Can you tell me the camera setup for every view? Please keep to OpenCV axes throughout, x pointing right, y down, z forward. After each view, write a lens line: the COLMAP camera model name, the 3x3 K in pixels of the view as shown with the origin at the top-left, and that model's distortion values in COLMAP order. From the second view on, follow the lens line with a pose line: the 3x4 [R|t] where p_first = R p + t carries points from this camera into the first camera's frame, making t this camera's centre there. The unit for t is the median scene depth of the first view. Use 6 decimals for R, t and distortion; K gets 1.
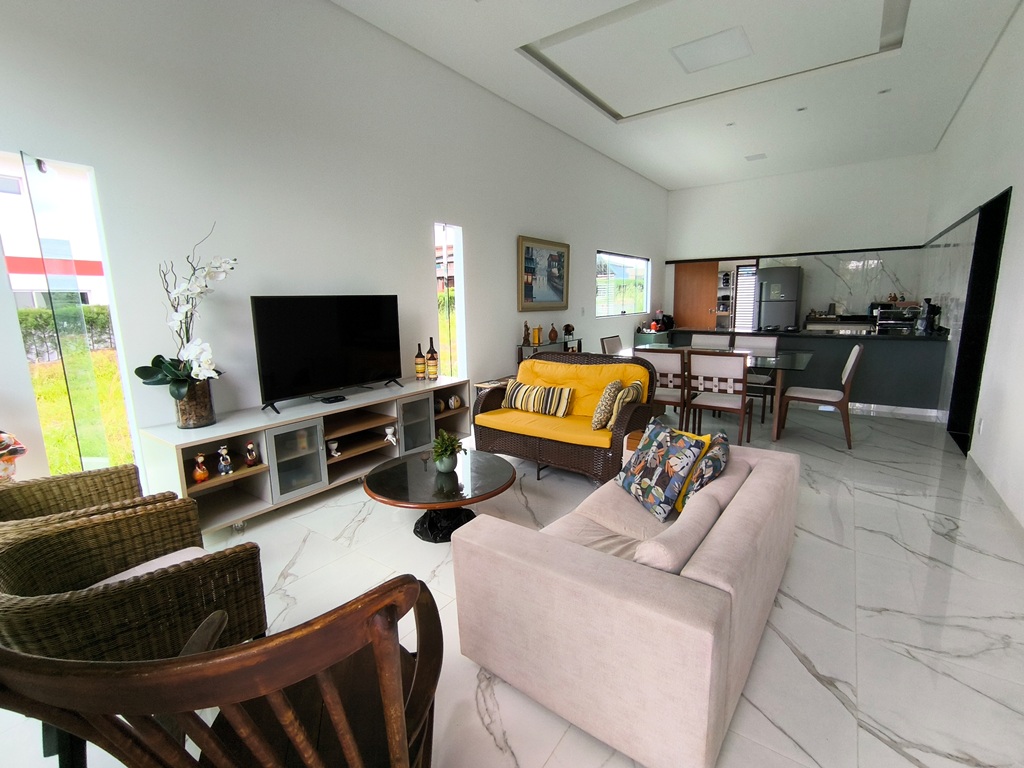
lens RADIAL K [[467.6, 0, 512.0], [0, 467.6, 384.0], [0, 0, 1]] dist [0.000895, 0.000357]
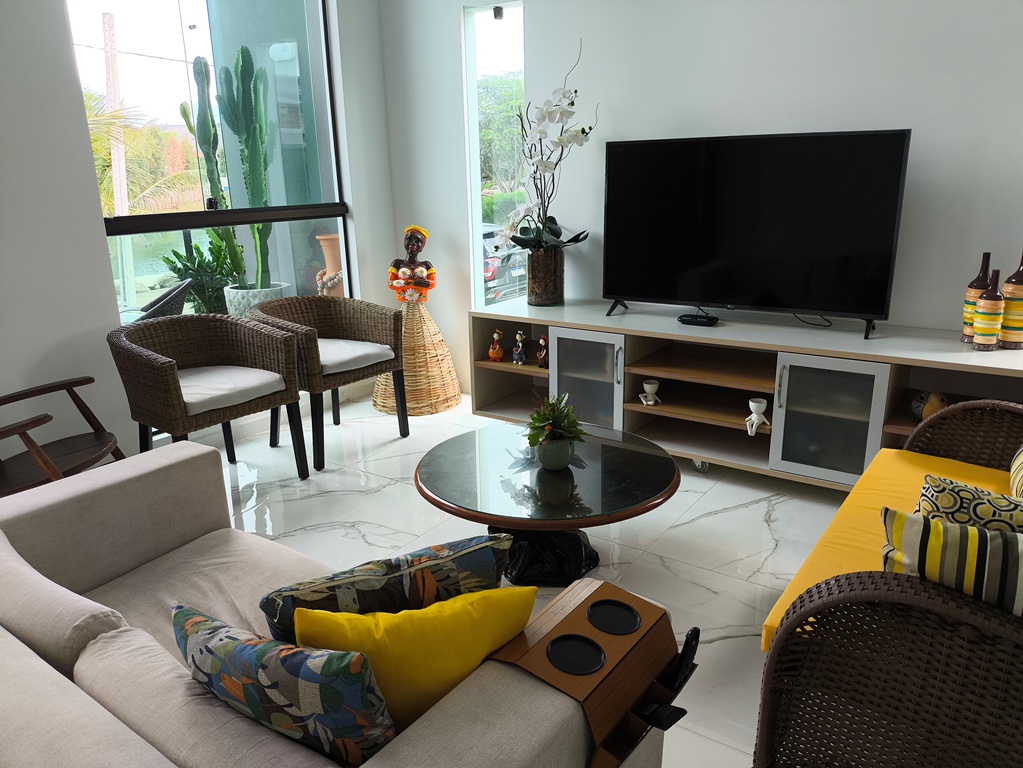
lens RADIAL K [[749.6, 0, 511.5], [0, 749.6, 384.0], [0, 0, 1]] dist [-0.002492, -0.000603]
pose [[0.027393, 0.308333, -0.950884, 0.650040], [-0.145720, 0.942311, 0.301355, -0.170315], [0.988947, 0.130308, 0.070743, 0.860580]]
